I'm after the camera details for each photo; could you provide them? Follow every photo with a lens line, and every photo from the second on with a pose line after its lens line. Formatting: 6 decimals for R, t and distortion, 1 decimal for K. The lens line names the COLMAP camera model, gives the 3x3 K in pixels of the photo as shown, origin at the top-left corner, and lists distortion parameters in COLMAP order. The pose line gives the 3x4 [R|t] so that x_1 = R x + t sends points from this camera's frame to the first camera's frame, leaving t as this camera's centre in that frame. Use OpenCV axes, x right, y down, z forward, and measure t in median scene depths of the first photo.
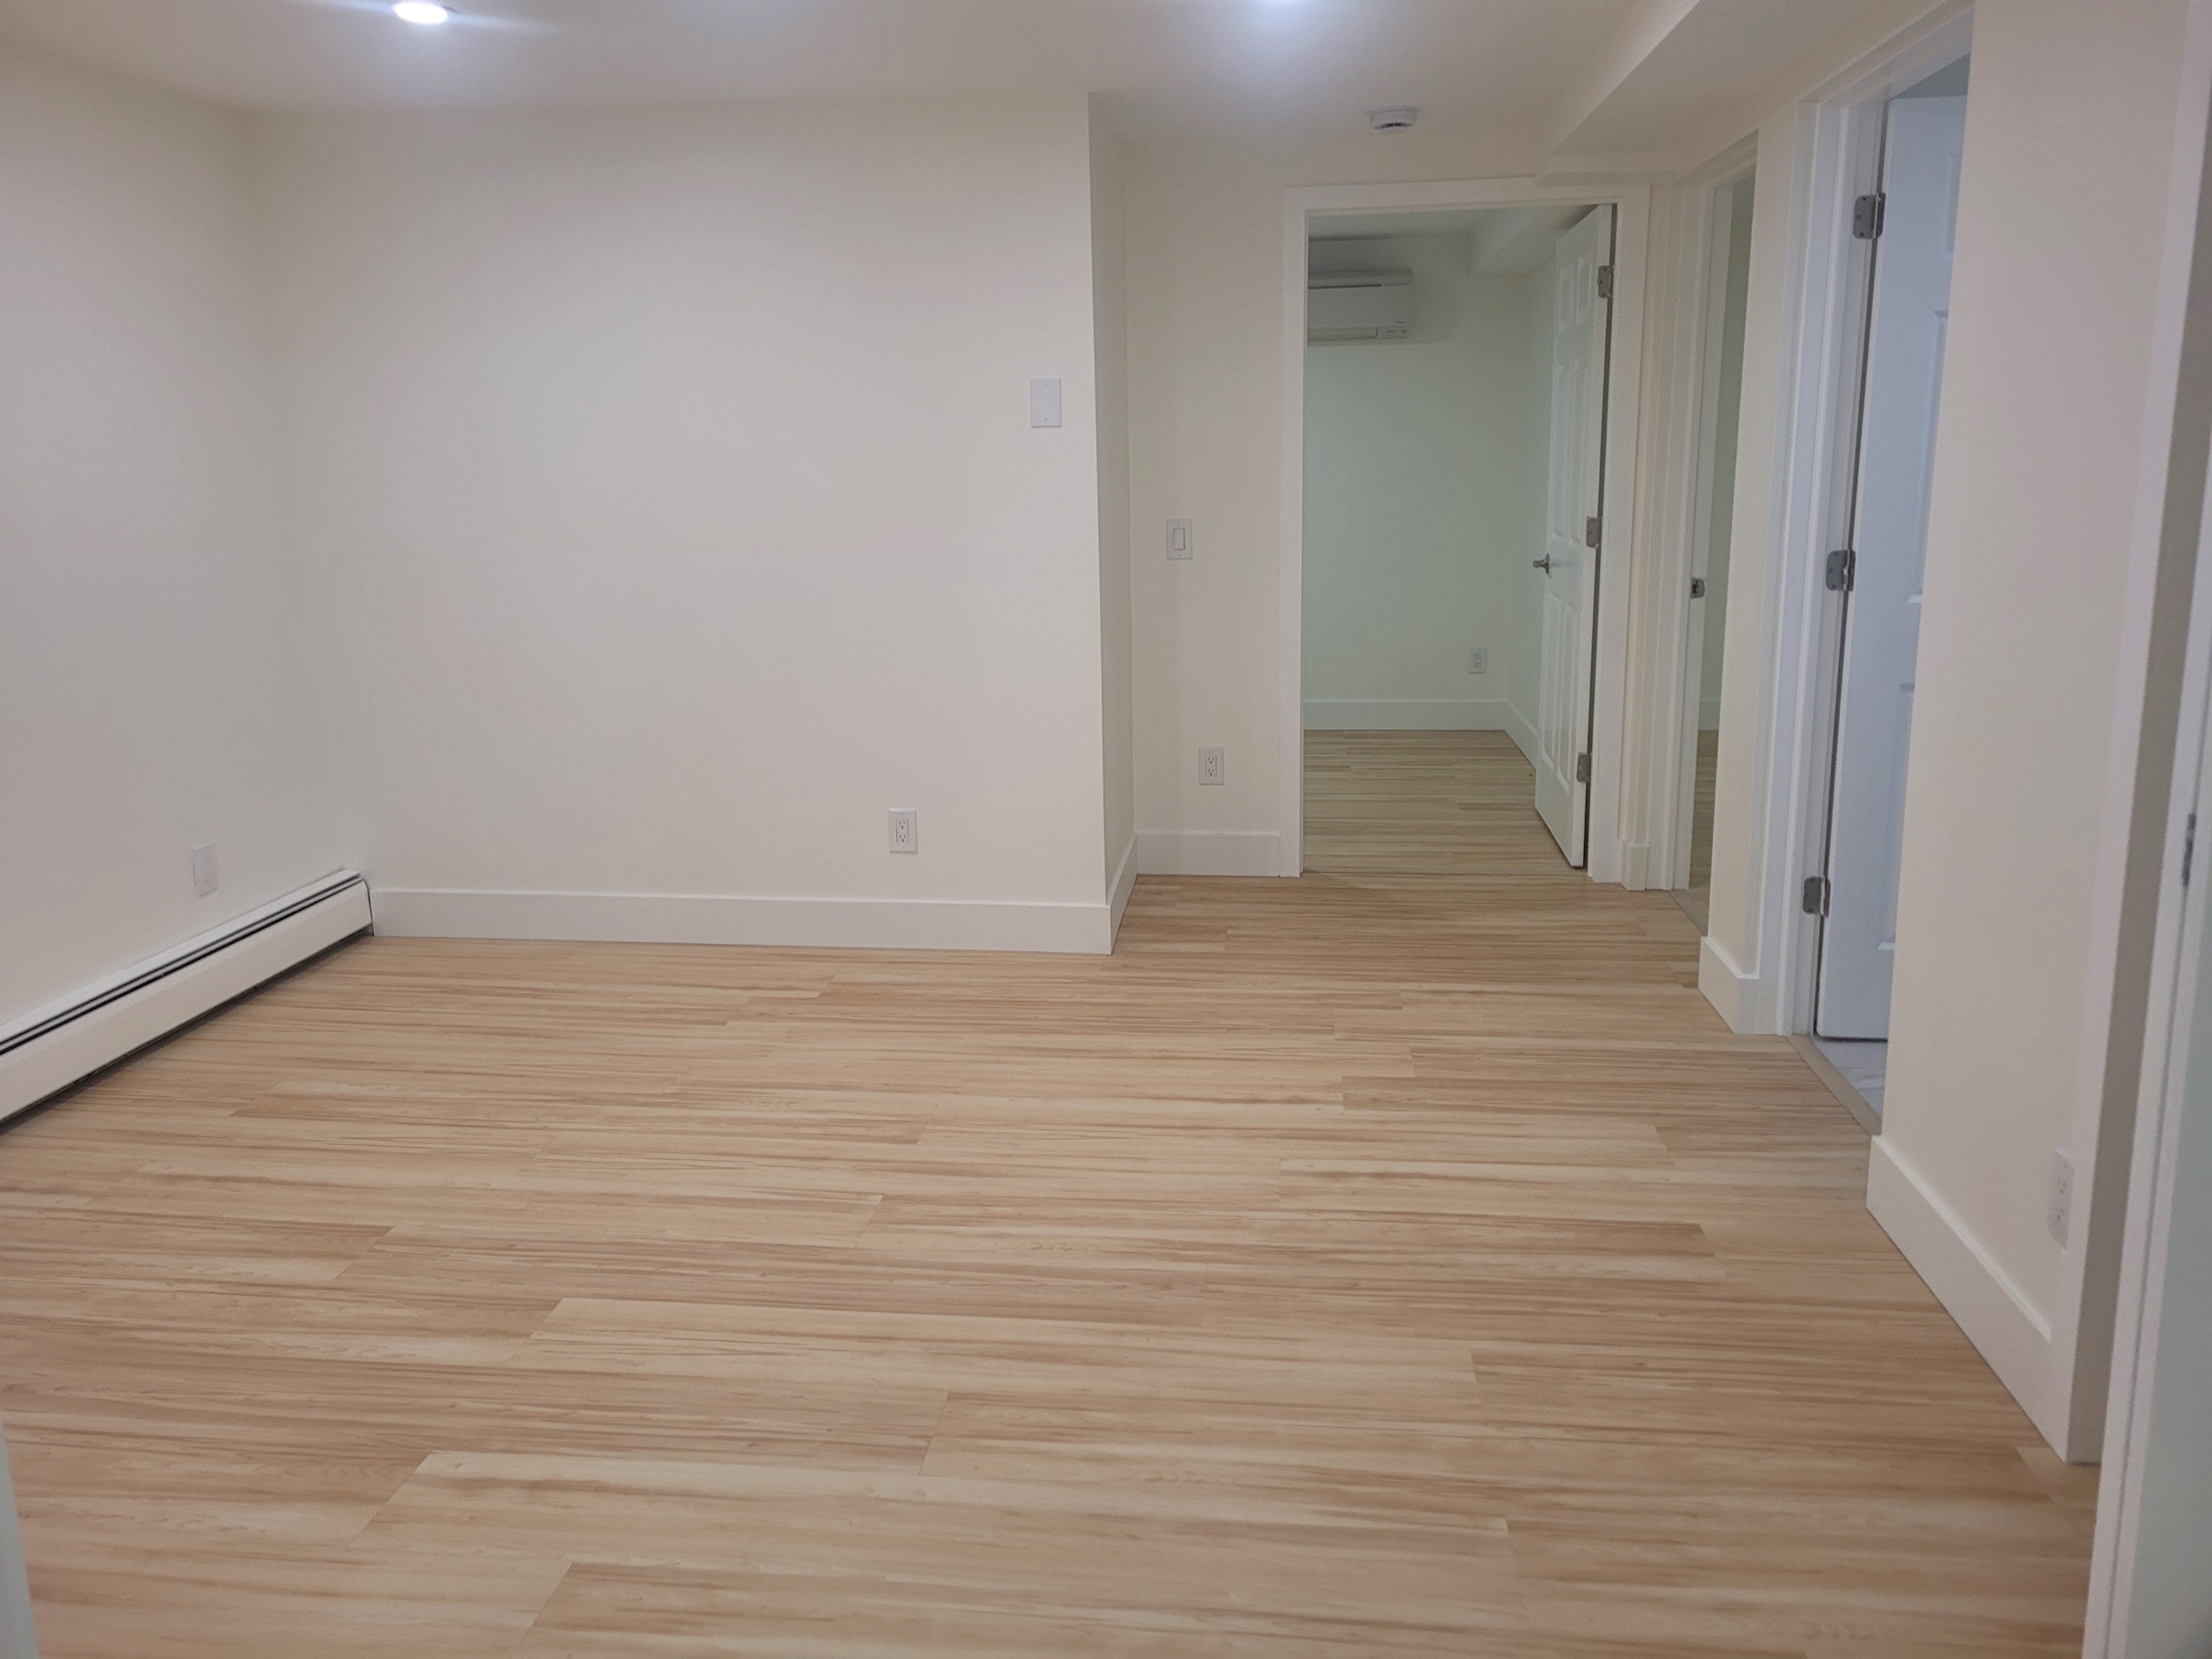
lens RADIAL K [[1690.5, 0, 1106.5], [0, 1690.5, 829.4], [0, 0, 1]] dist [0.052006, -0.043156]
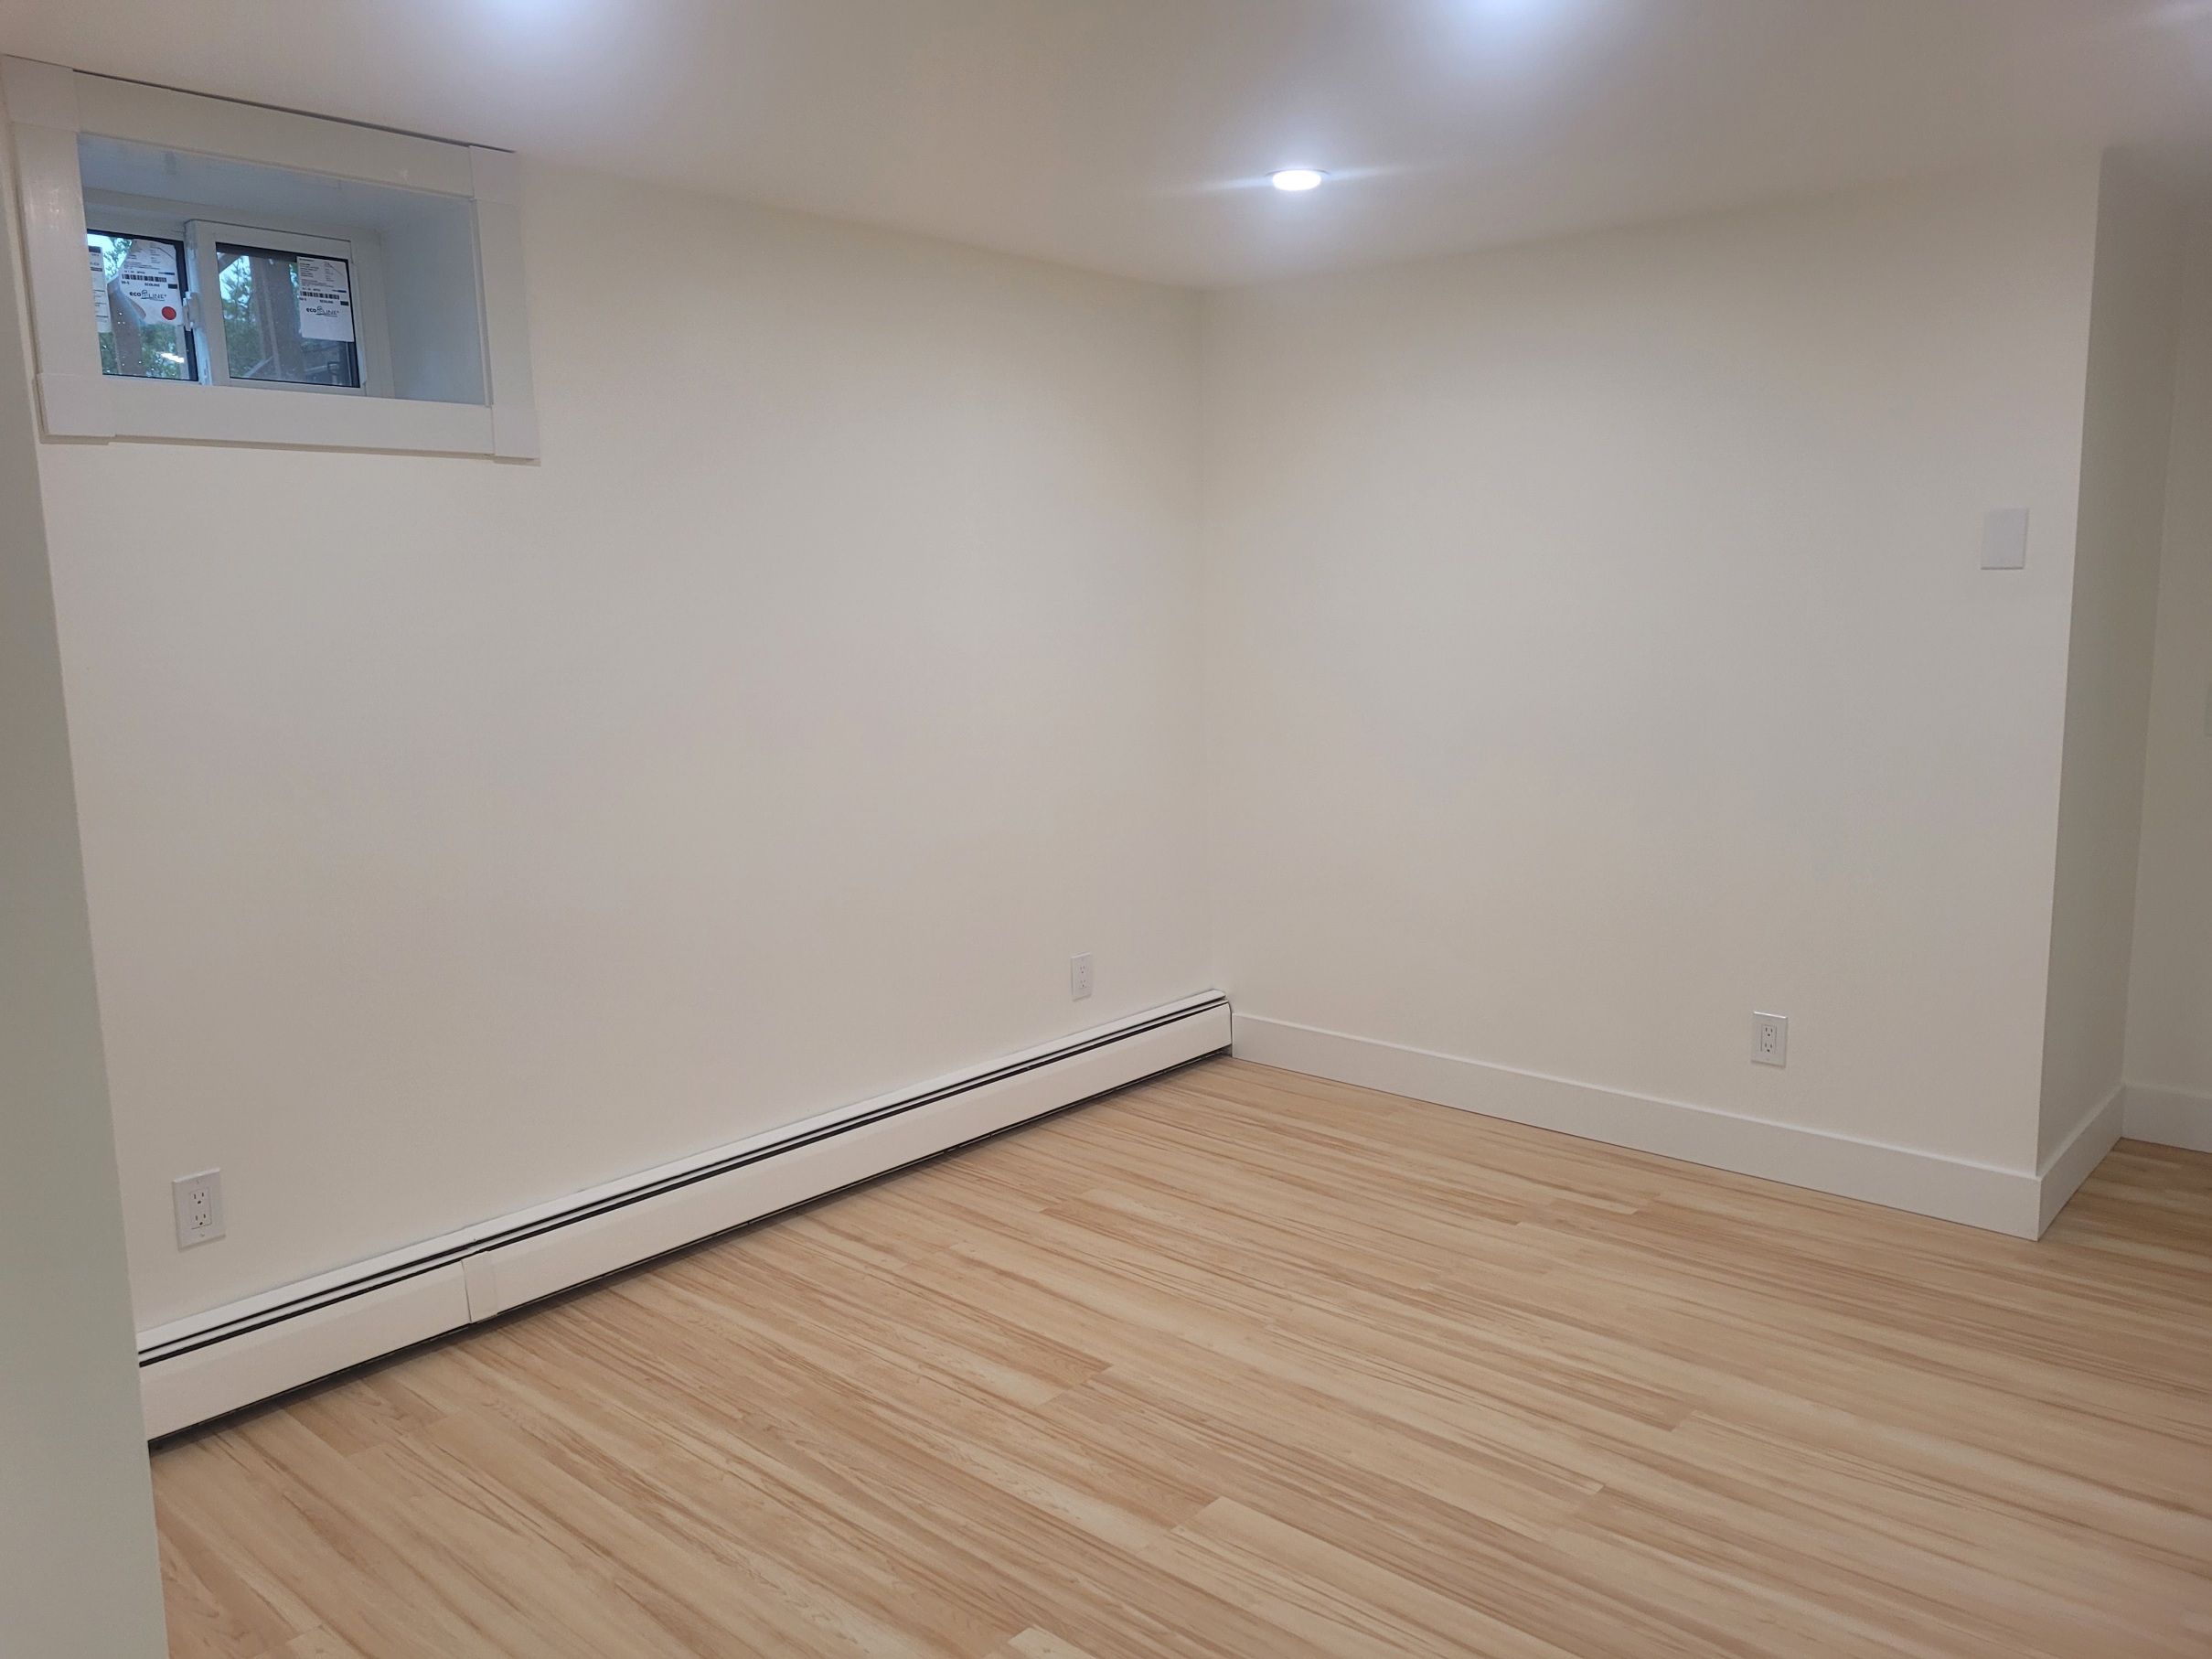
lens RADIAL K [[1690.5, 0, 1113.2], [0, 1690.5, 814.1], [0, 0, 1]] dist [0.052006, -0.043156]
pose [[0.810373, 0.083335, -0.579958, 0.134524], [-0.125643, 0.991524, -0.033086, -0.056033], [0.572285, 0.099680, 0.813974, 0.138273]]
